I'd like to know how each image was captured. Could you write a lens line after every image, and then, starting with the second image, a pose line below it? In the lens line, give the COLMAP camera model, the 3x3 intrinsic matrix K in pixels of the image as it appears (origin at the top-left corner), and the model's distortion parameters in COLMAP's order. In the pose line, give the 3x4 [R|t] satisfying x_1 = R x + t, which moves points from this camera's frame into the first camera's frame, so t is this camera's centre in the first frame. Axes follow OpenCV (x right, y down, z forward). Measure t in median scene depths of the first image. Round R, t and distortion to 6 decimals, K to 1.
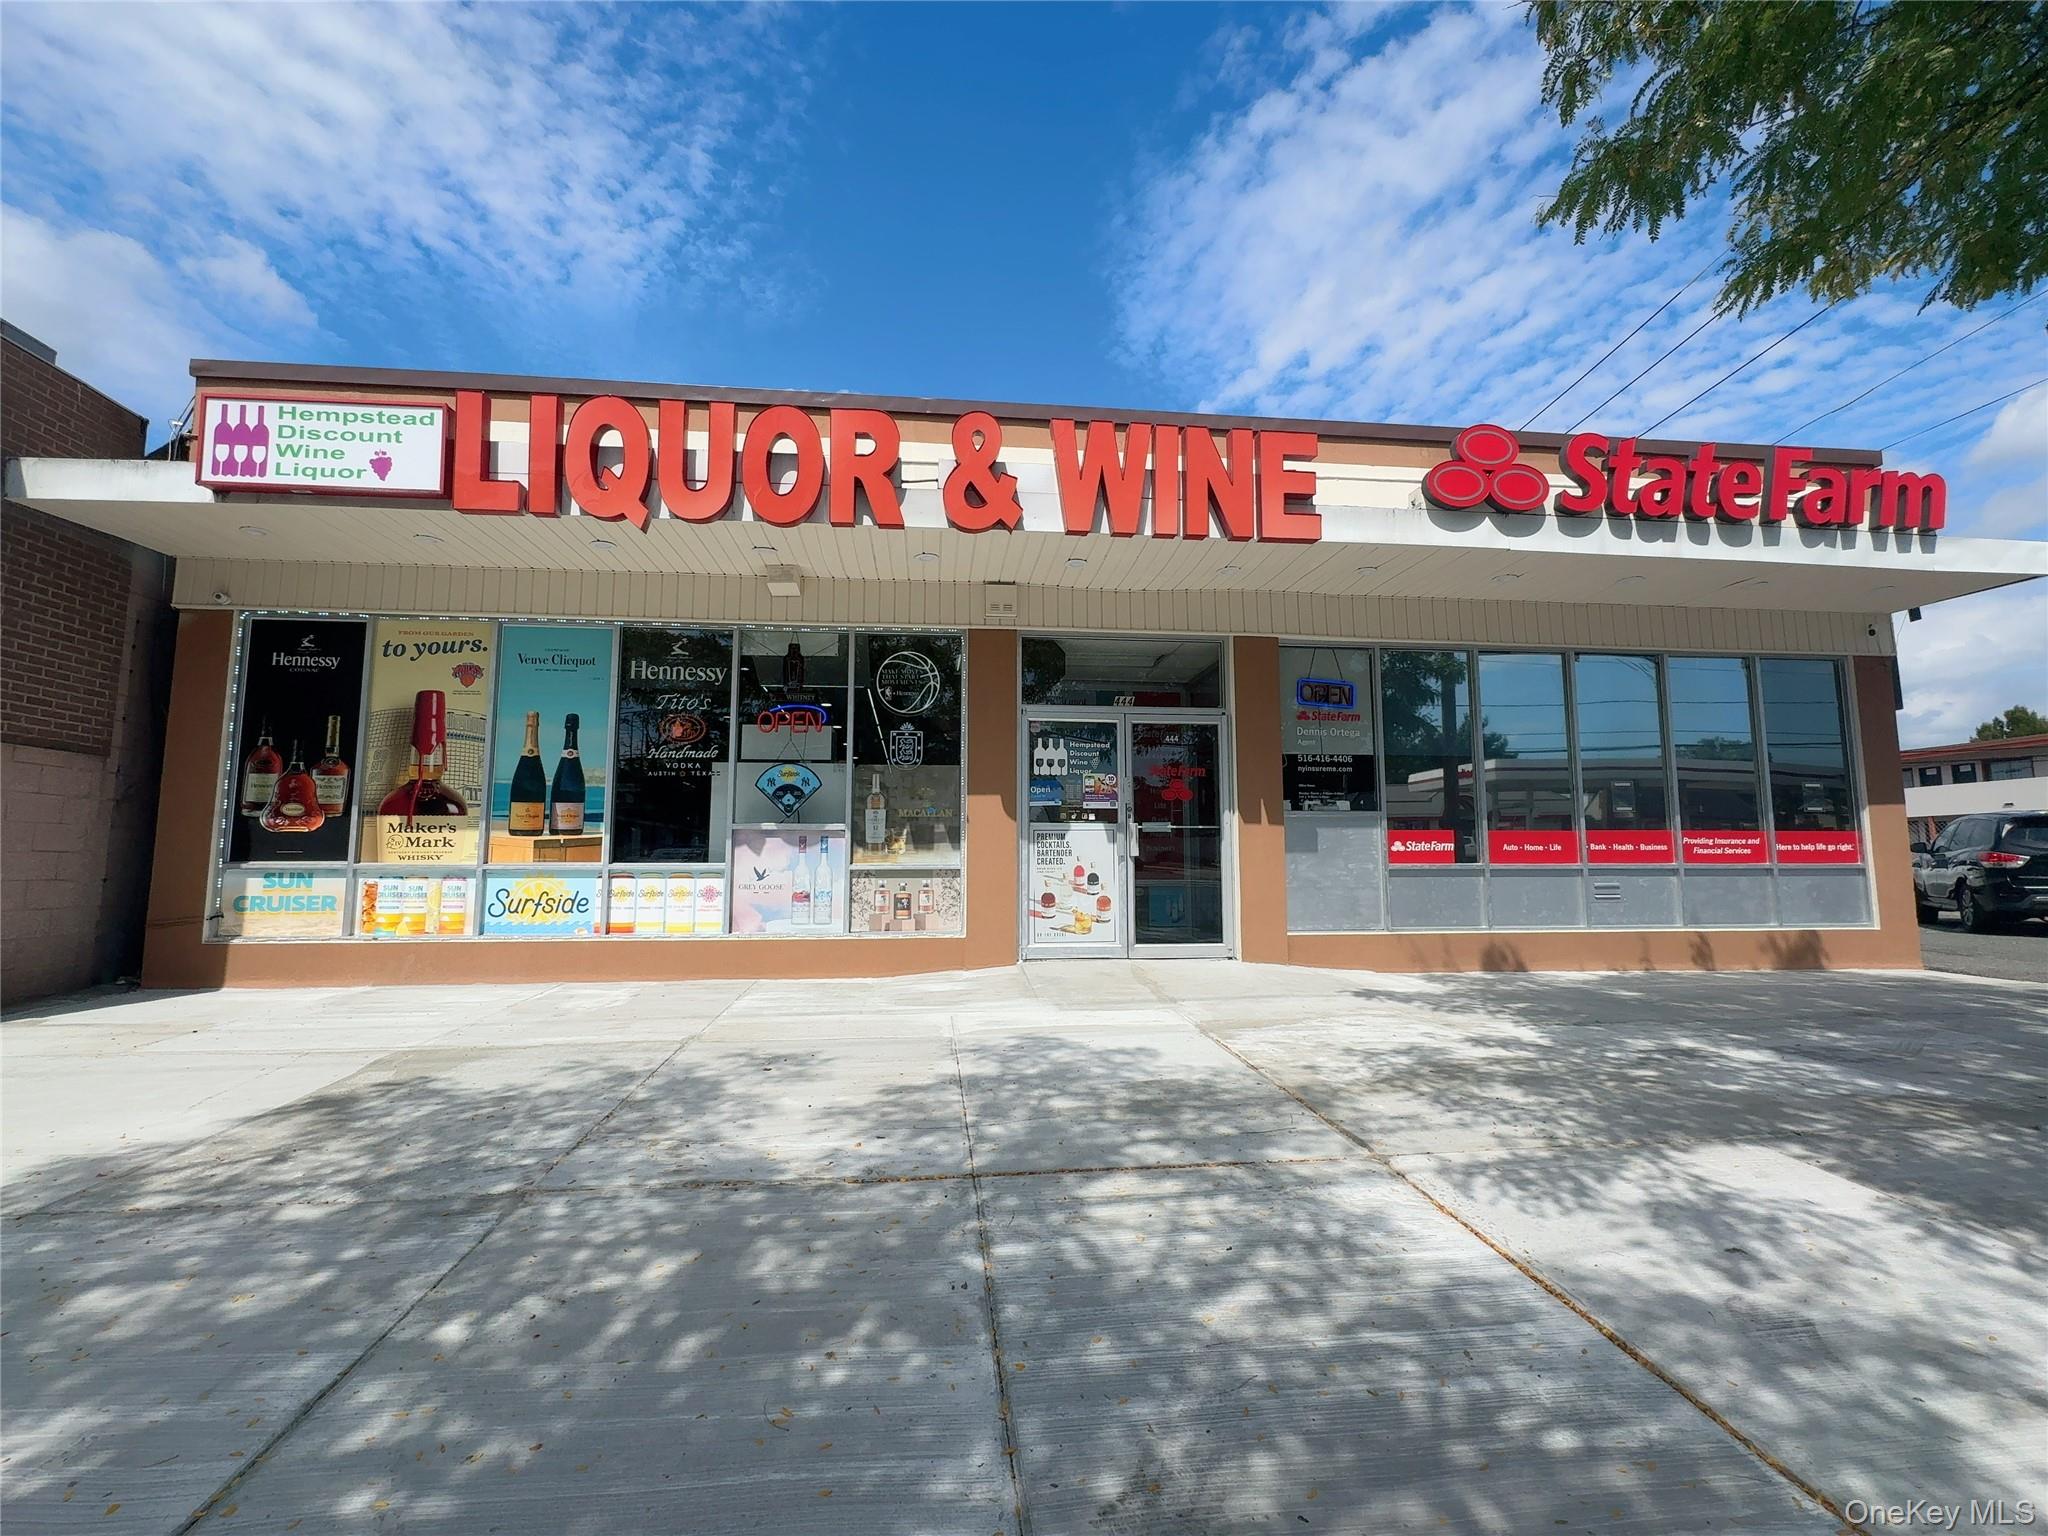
lens RADIAL K [[898.6, 0, 1024.0], [0, 898.6, 768.0], [0, 0, 1]] dist [-0.001903, -0.000274]
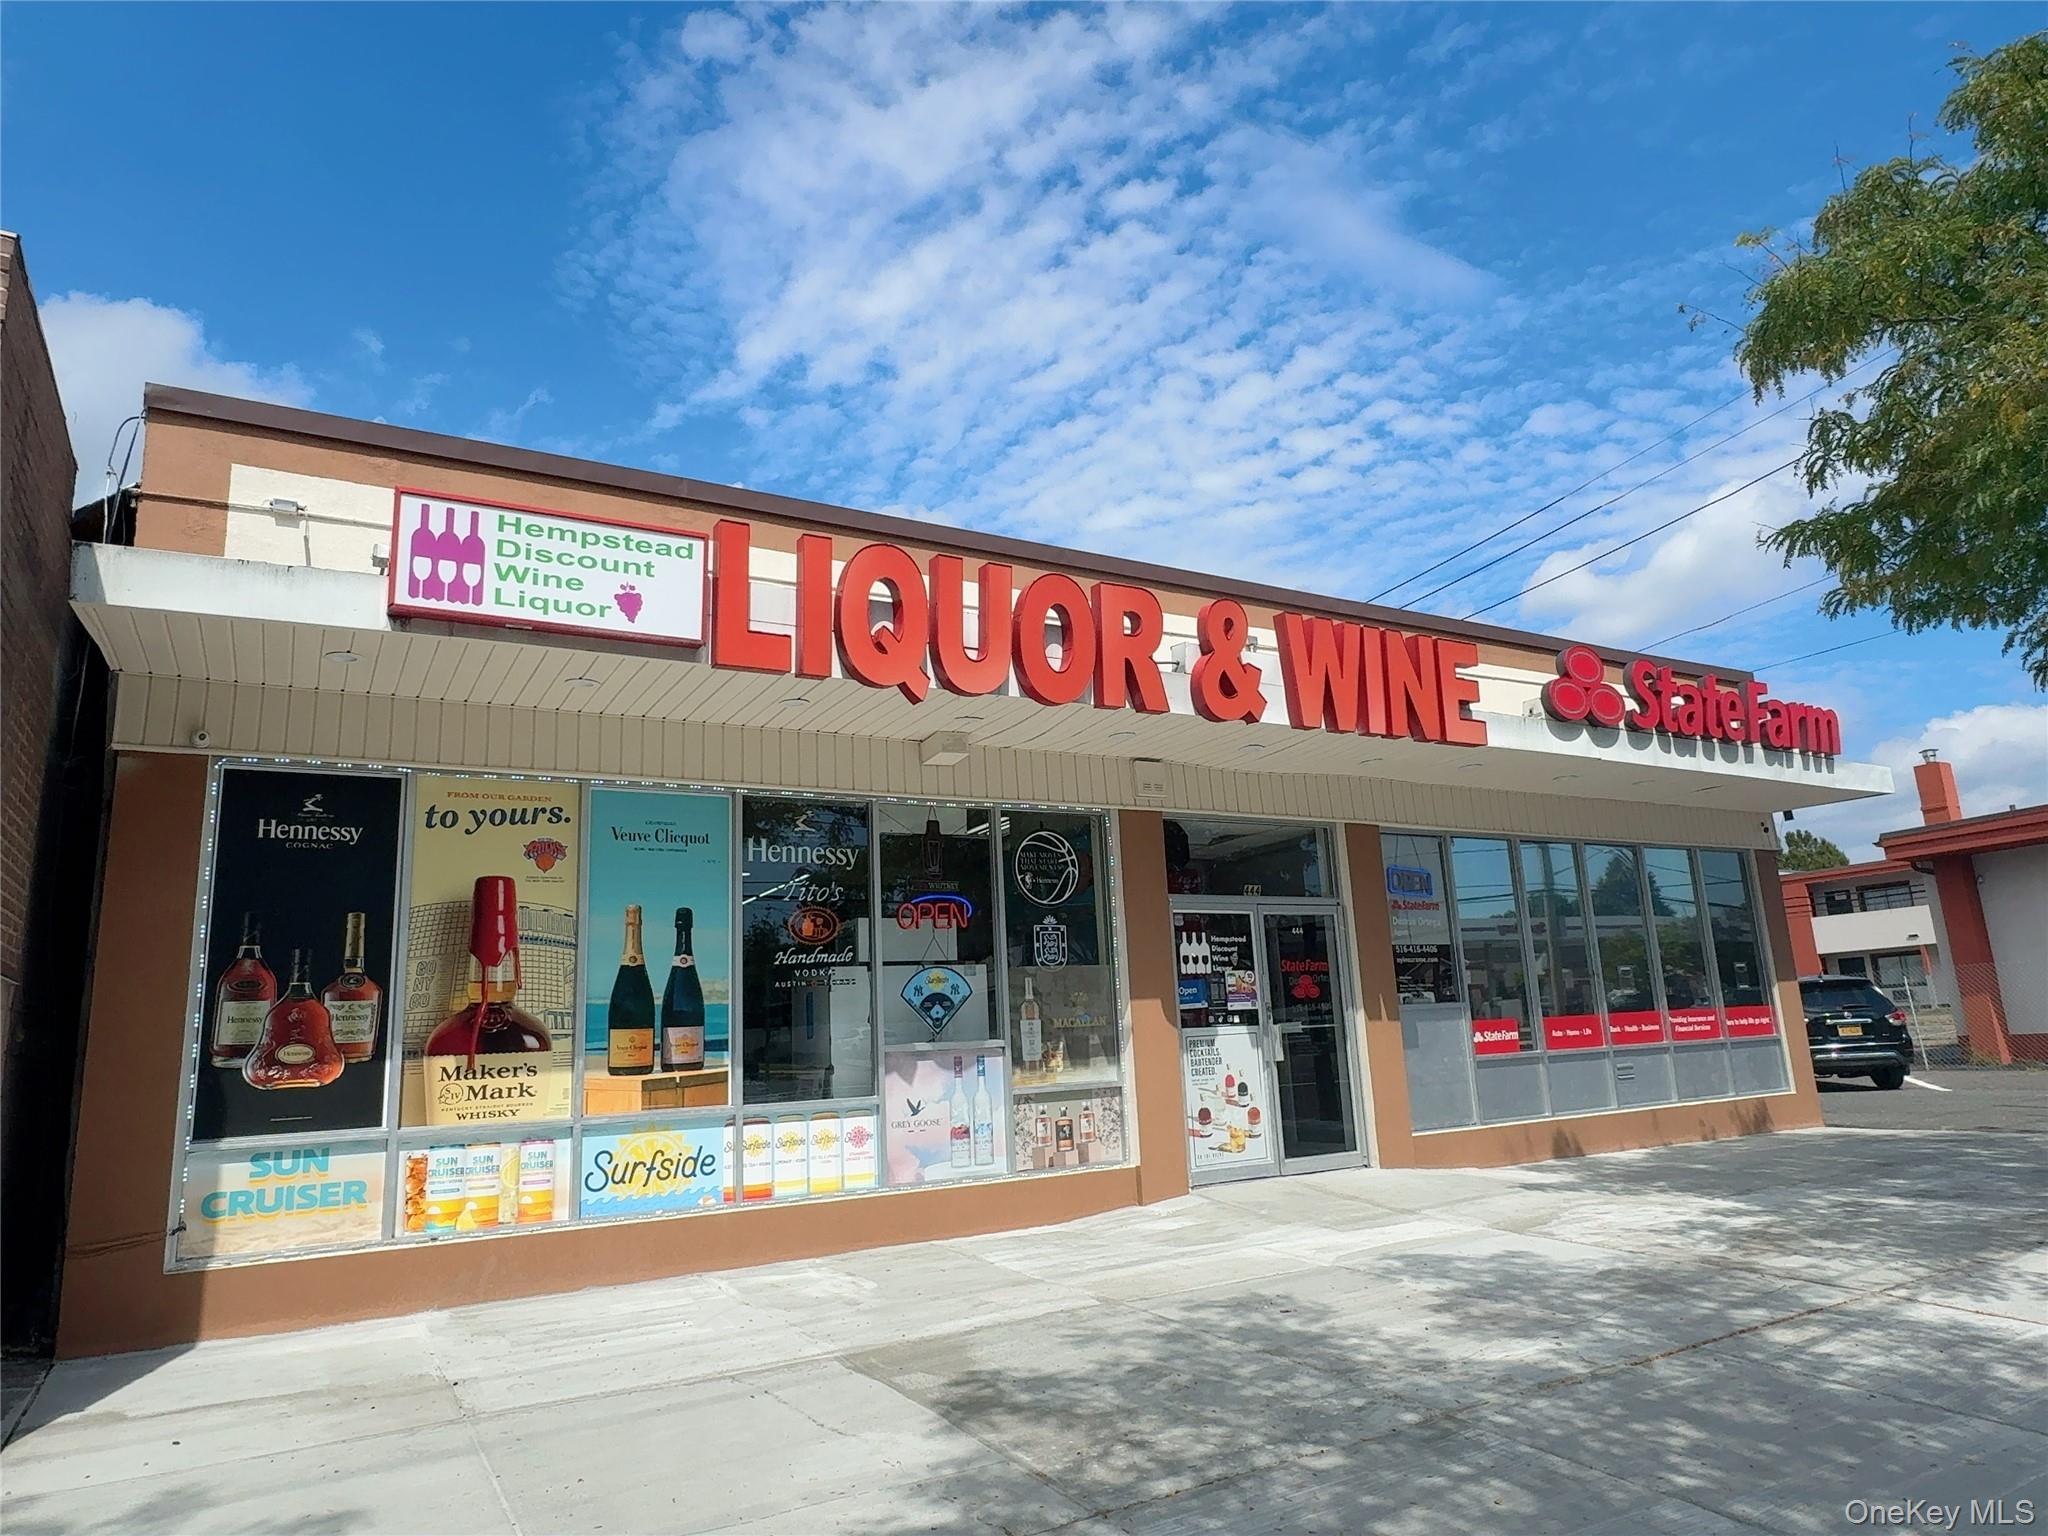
lens RADIAL K [[1262.1, 0, 1030.4], [0, 1262.1, 772.8], [0, 0, 1]] dist [-0.002027, 0.000015]
pose [[0.911757, 0.042801, 0.408494, -0.681074], [0.004778, 0.993383, -0.114749, -0.050227], [-0.410702, 0.106575, 0.905520, -0.101339]]
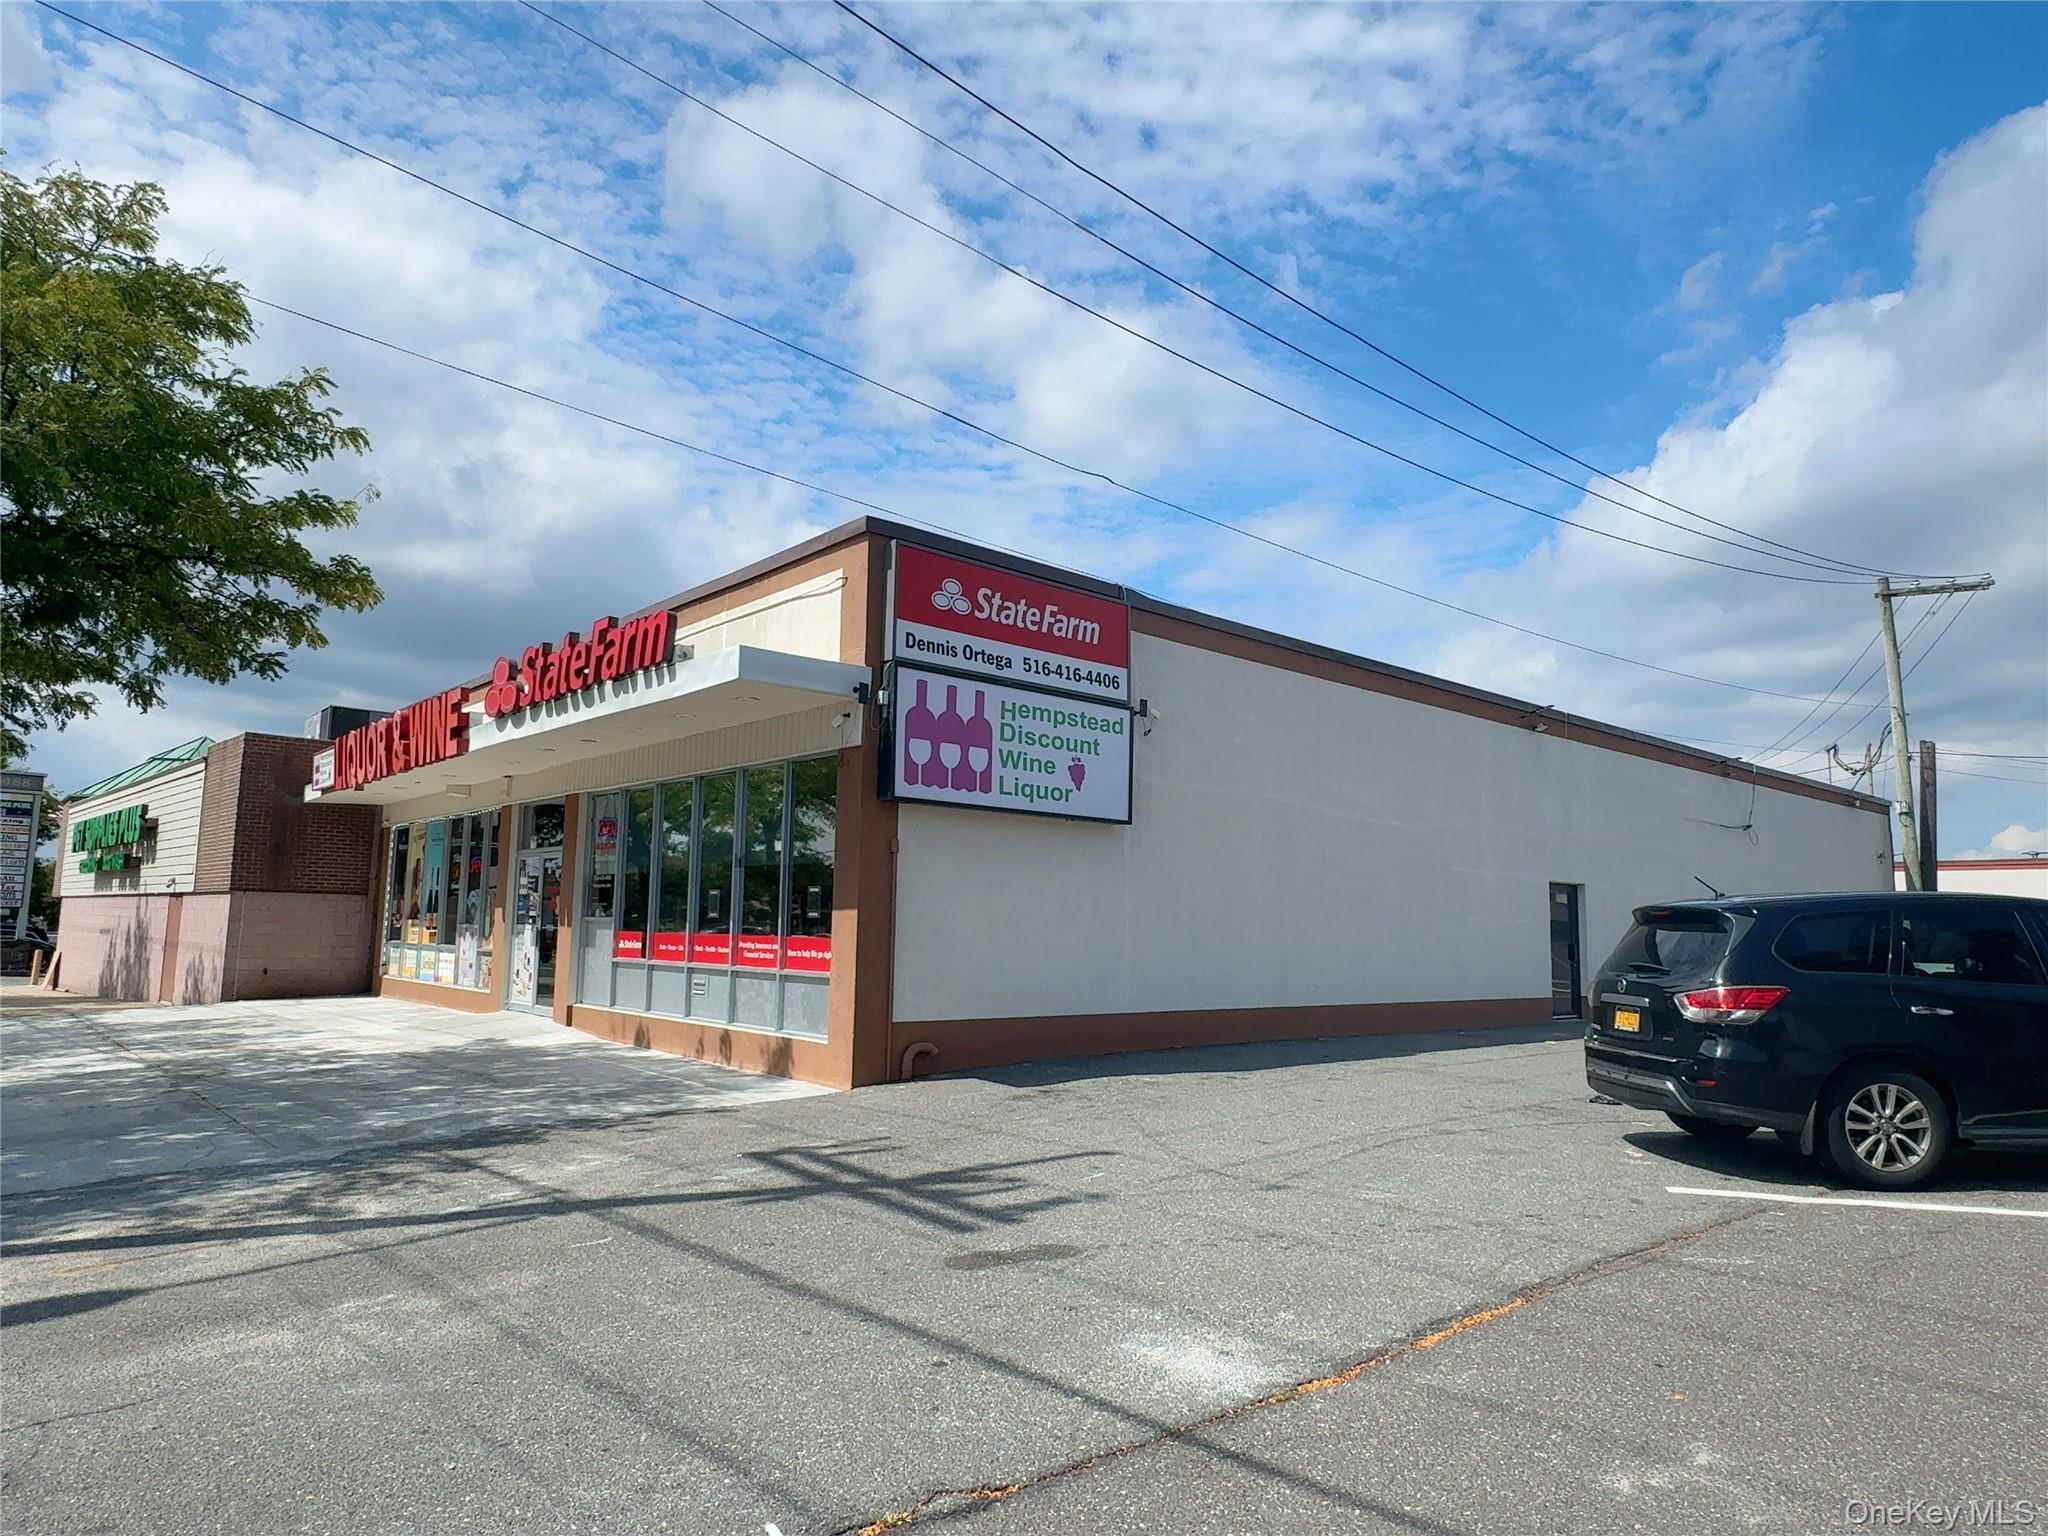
lens RADIAL K [[1262.1, 0, 1030.4], [0, 1262.1, 772.8], [0, 0, 1]] dist [-0.002027, 0.000015]
pose [[0.572050, -0.089280, -0.815345, 2.497930], [0.071750, 0.995695, -0.058688, -0.011309], [0.817075, -0.024929, 0.575993, 0.480906]]
